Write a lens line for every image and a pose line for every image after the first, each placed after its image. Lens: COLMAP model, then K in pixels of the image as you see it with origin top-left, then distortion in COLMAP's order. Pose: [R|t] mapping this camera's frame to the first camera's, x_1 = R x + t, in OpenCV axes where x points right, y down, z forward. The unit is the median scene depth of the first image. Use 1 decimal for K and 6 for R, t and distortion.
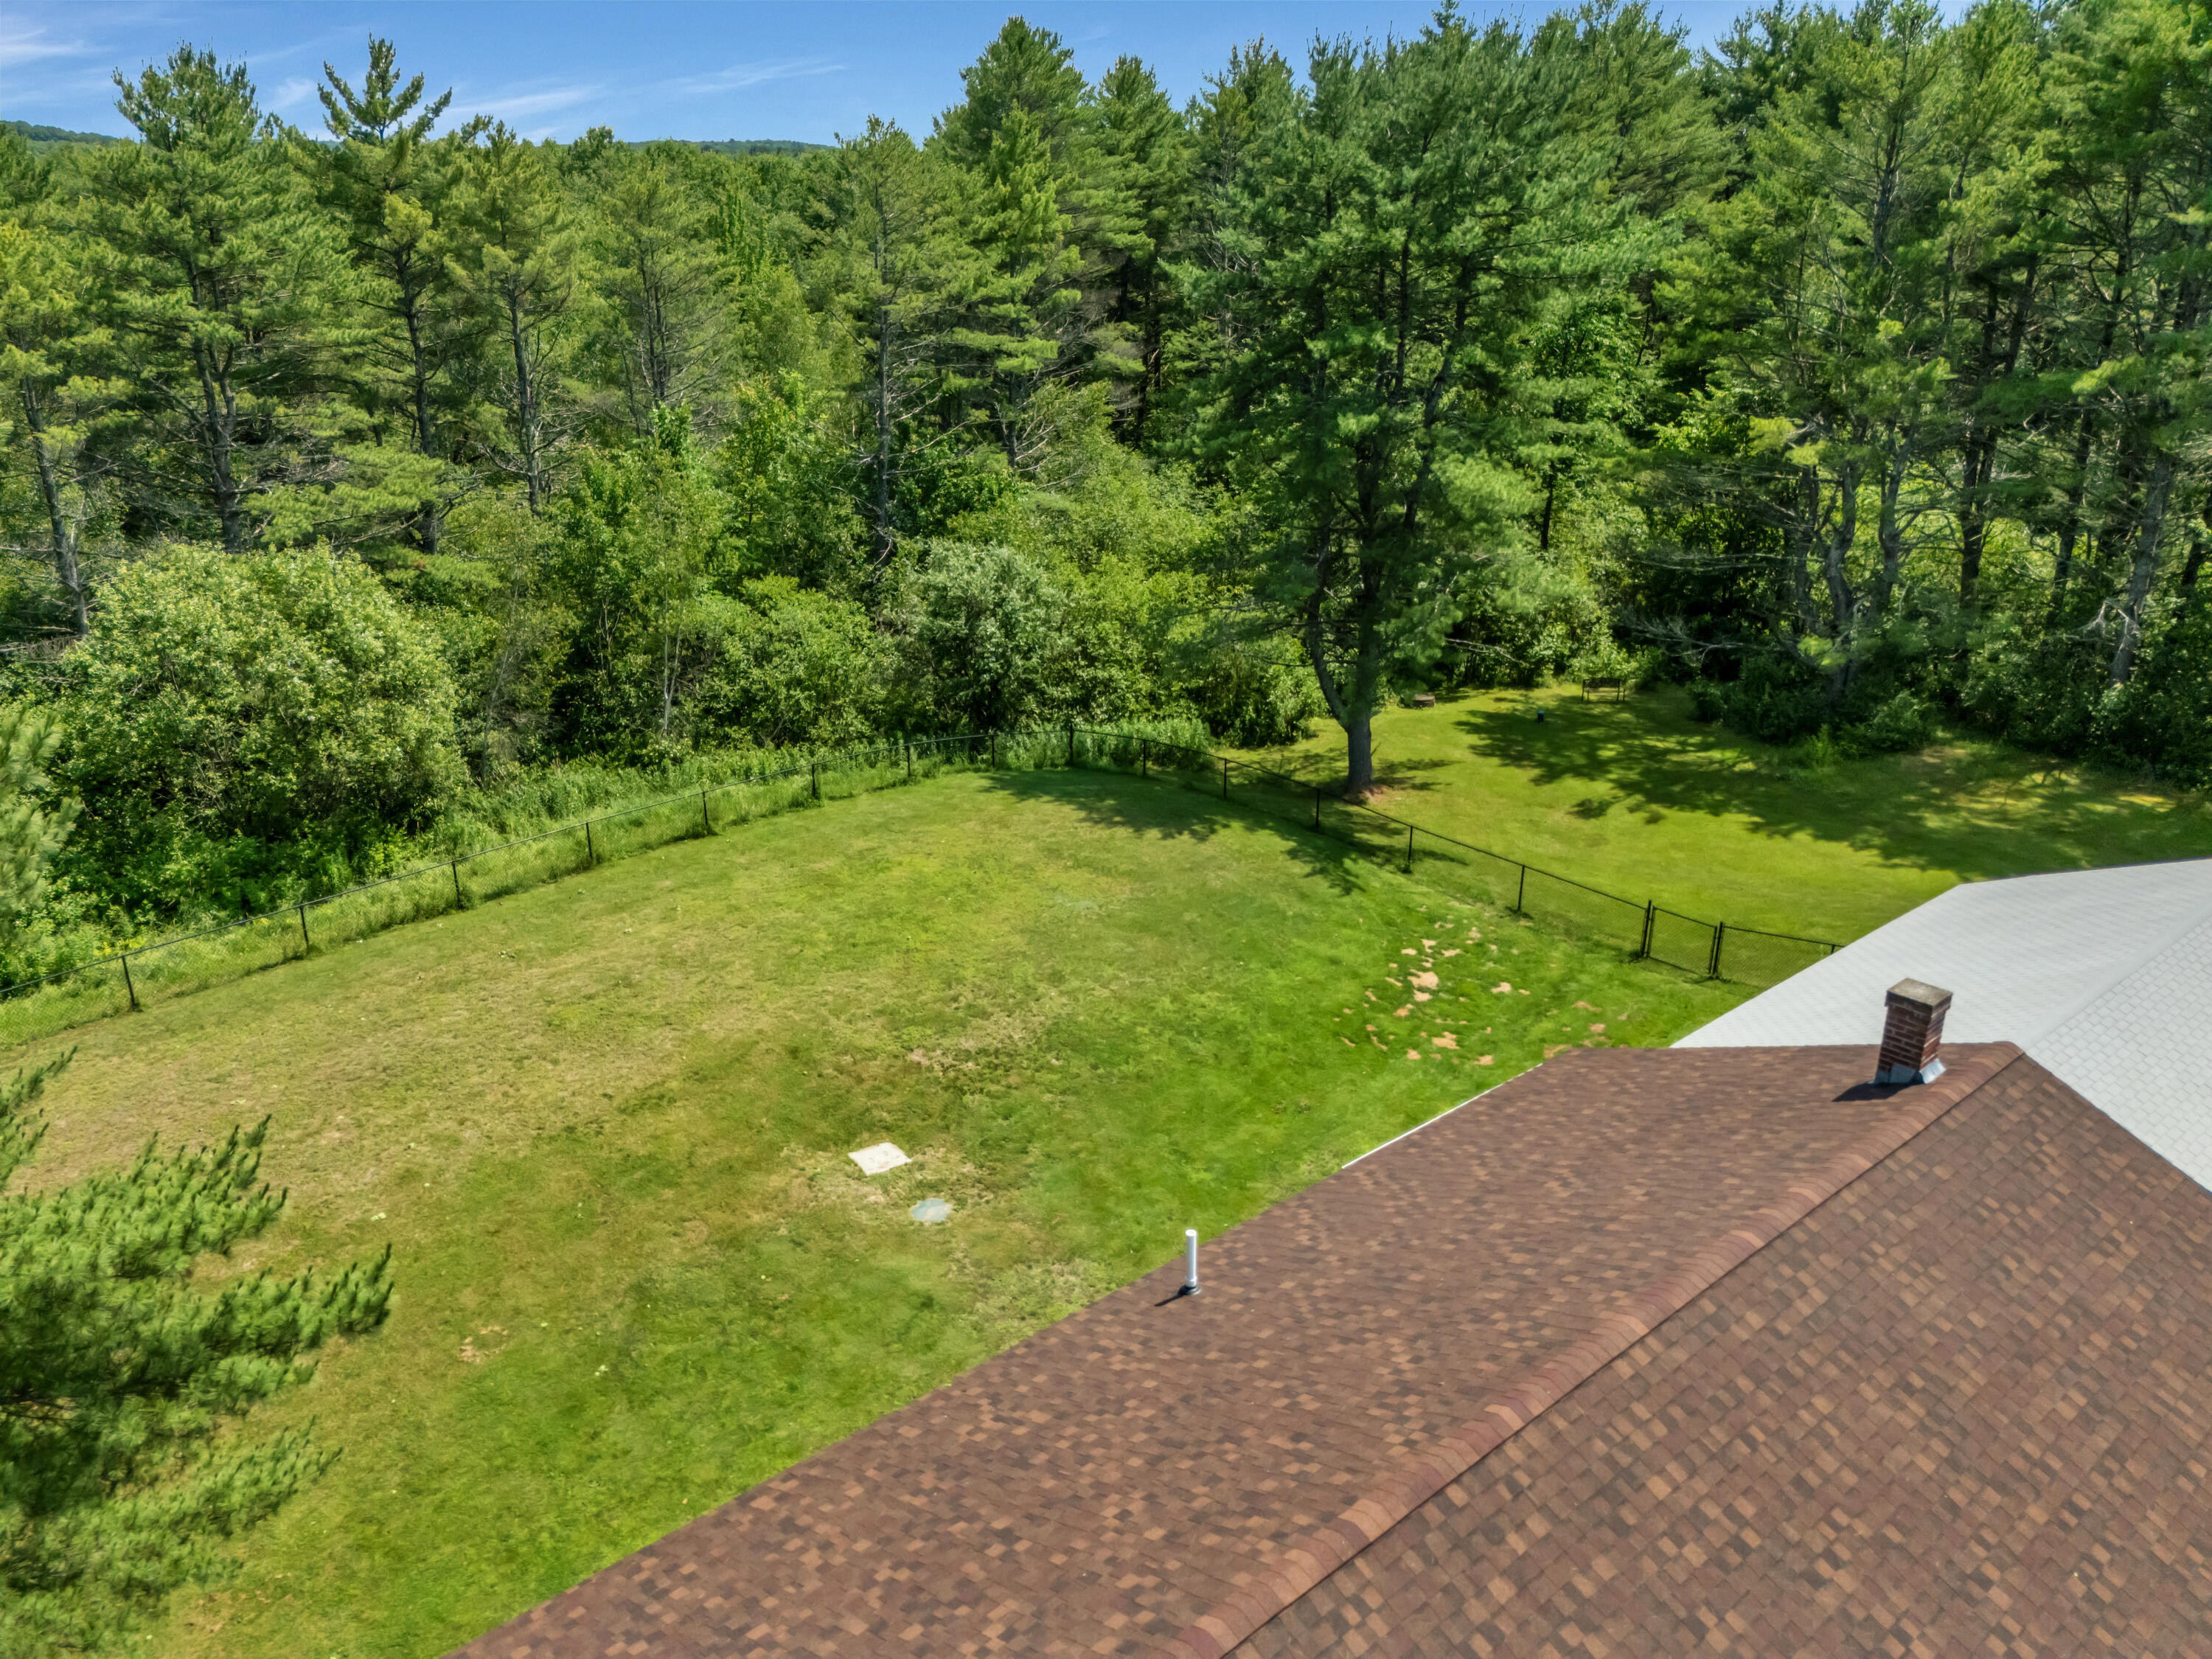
lens RADIAL K [[1619.2, 0, 1123.0], [0, 1619.2, 822.6], [0, 0, 1]] dist [0.060404, -0.048698]
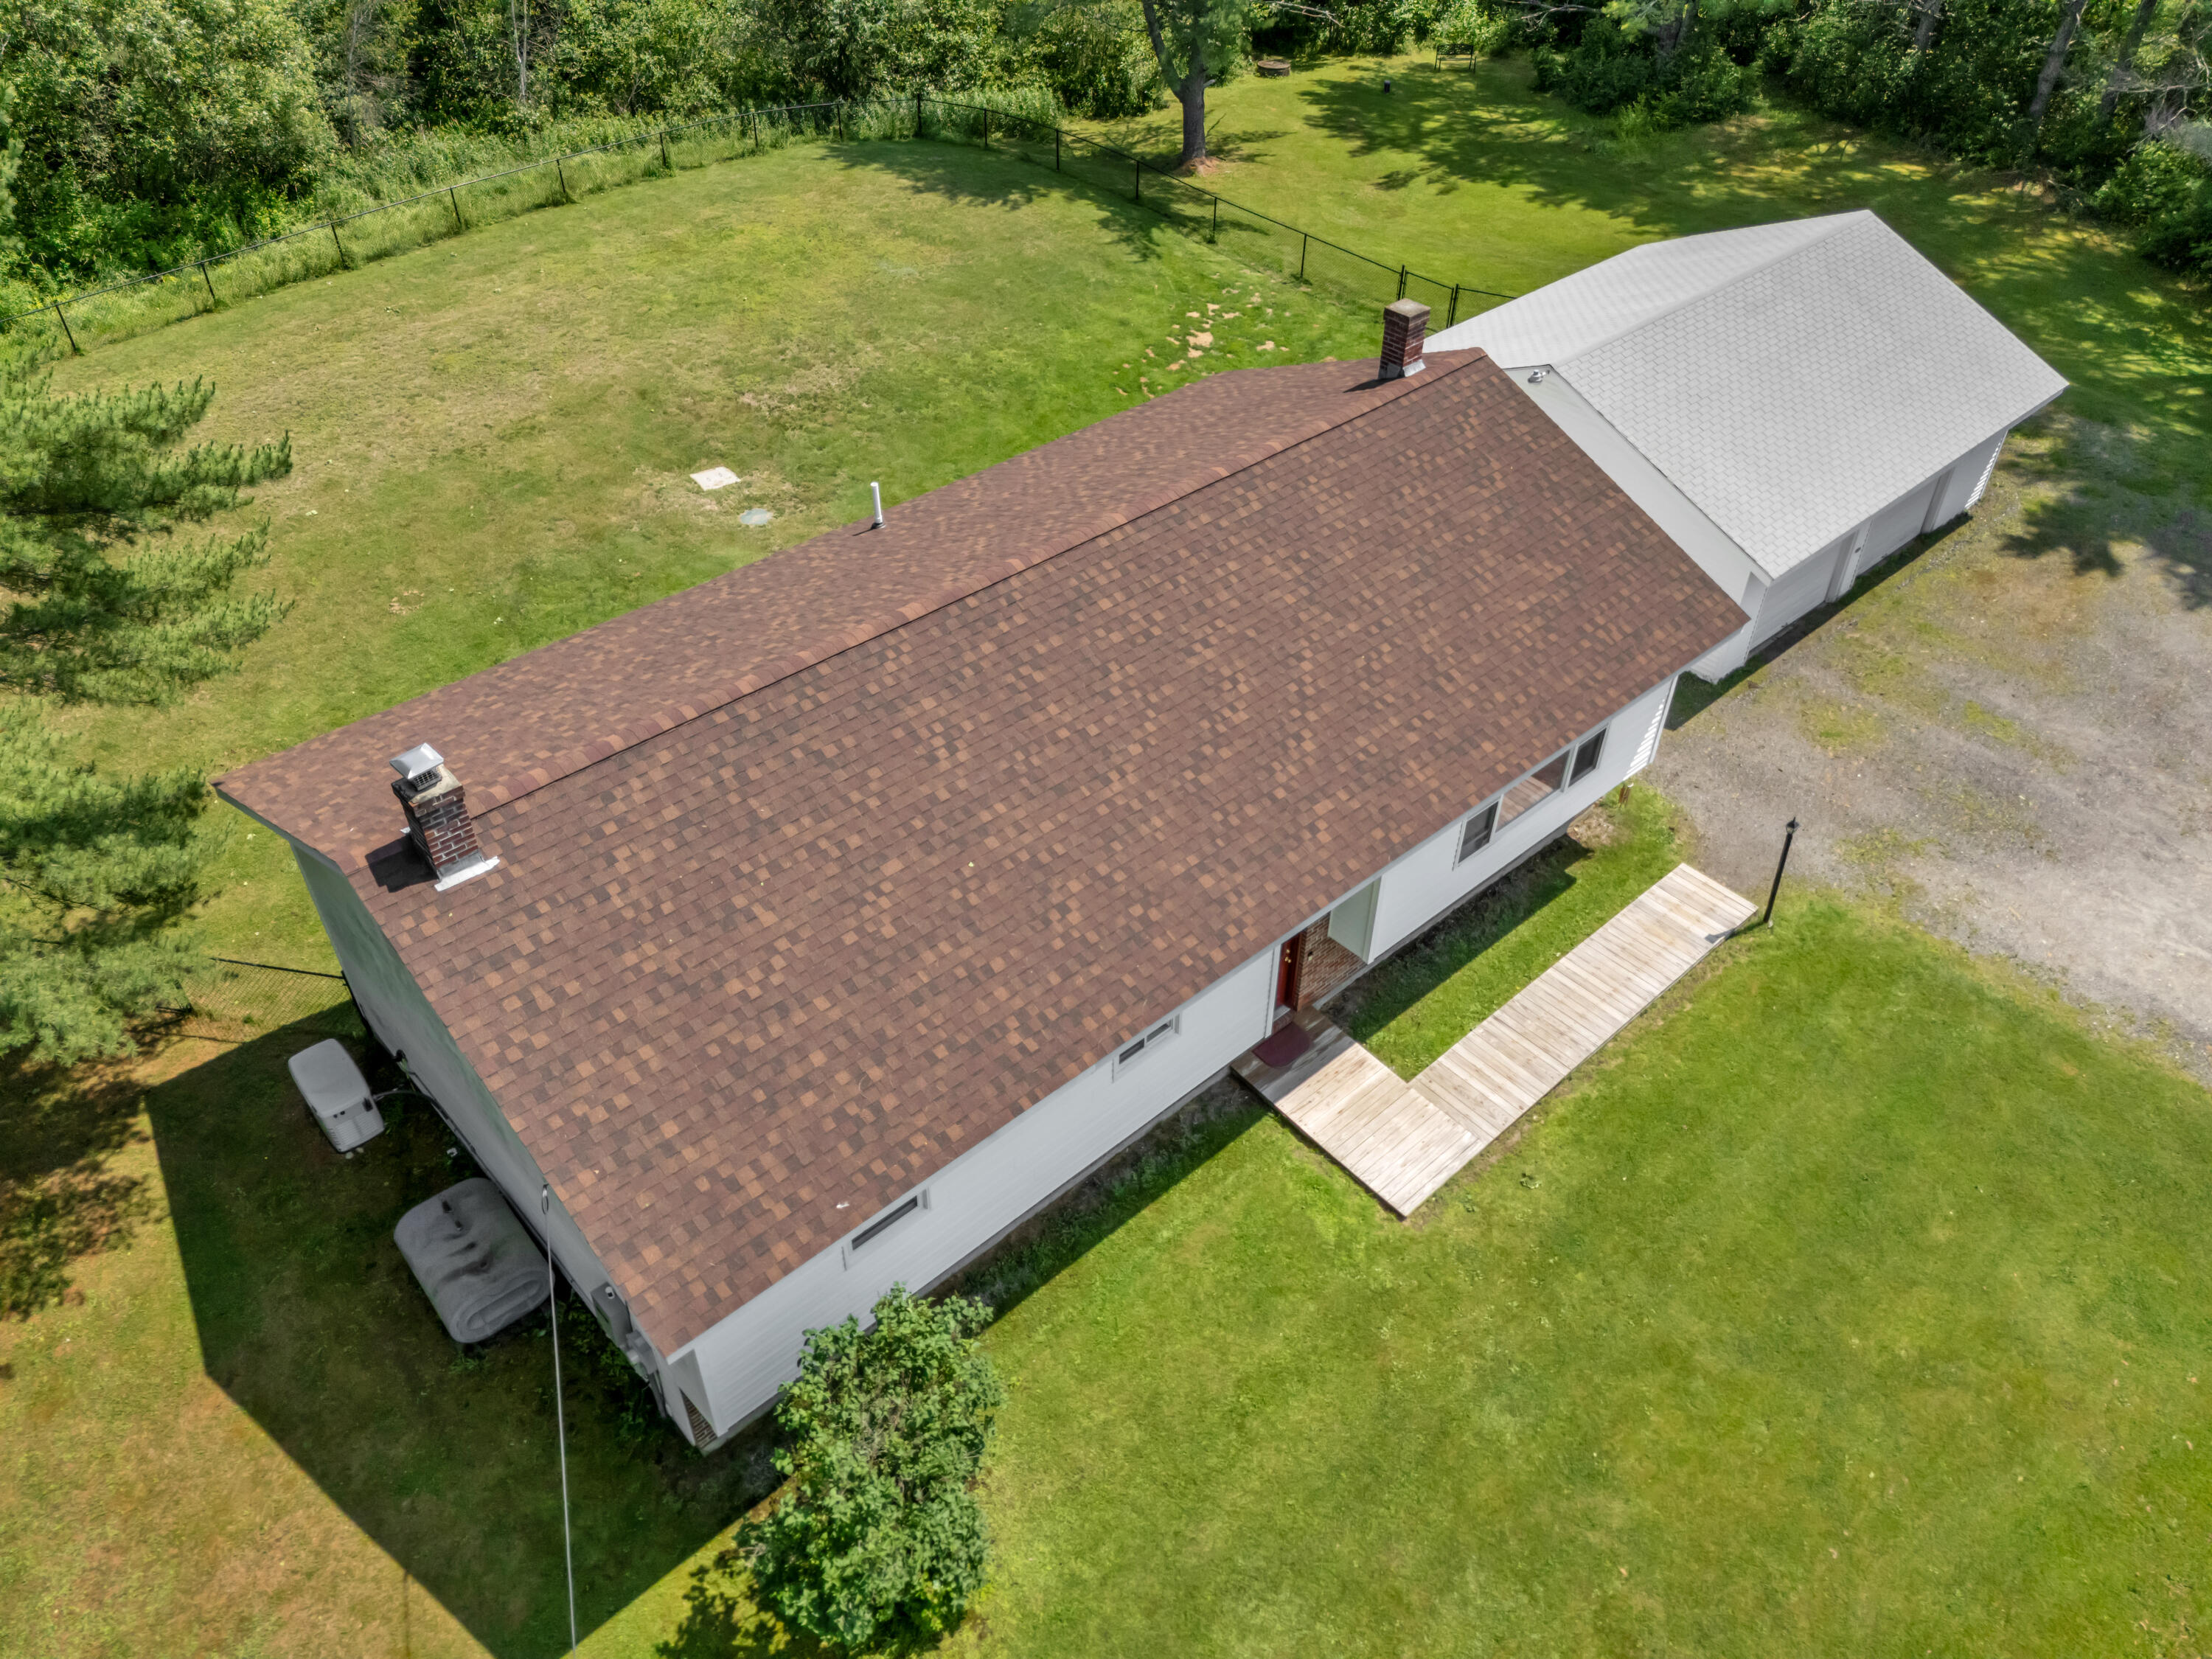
lens RADIAL K [[1619.2, 0, 1108.0], [0, 1619.2, 824.1], [0, 0, 1]] dist [0.060404, -0.048698]
pose [[0.999894, -0.004150, 0.013979, 0.105094], [-0.001017, 0.936479, 0.350722, 0.014360], [-0.014547, -0.350699, 0.936375, -0.206909]]
